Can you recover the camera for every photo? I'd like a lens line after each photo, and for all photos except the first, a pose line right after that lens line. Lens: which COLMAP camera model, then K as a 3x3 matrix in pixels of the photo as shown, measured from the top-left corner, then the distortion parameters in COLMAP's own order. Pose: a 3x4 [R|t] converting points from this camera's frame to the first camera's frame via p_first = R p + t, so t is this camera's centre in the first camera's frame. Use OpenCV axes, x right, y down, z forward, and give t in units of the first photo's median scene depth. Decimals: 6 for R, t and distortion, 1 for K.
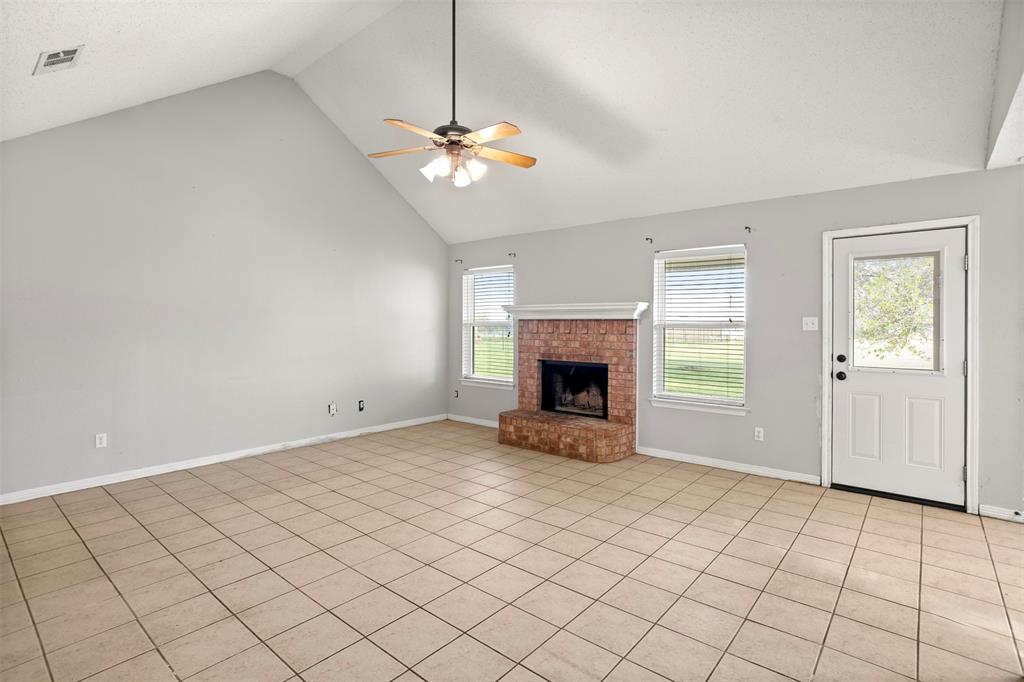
lens RADIAL K [[491.9, 0, 513.2], [0, 491.9, 333.5], [0, 0, 1]] dist [-0.002517, 0.001377]
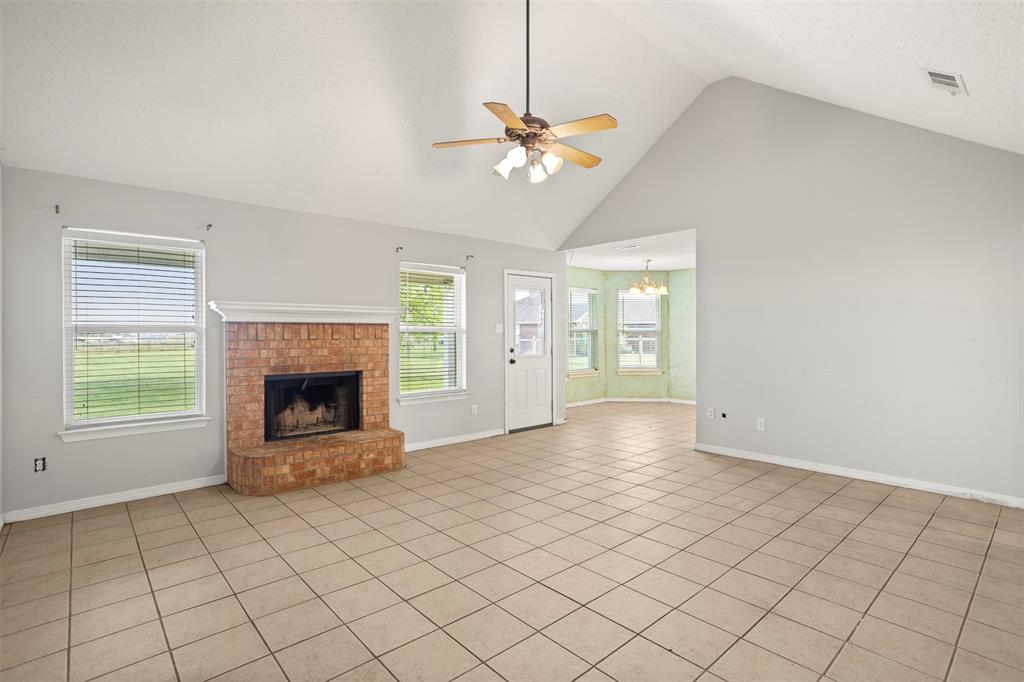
lens RADIAL K [[491.9, 0, 517.6], [0, 491.9, 335.6], [0, 0, 1]] dist [-0.002517, 0.001377]
pose [[0.182113, -0.013349, 0.983187, -0.681646], [0.017748, 0.999790, 0.010287, -0.010053], [-0.983117, 0.015576, 0.182311, 0.527842]]
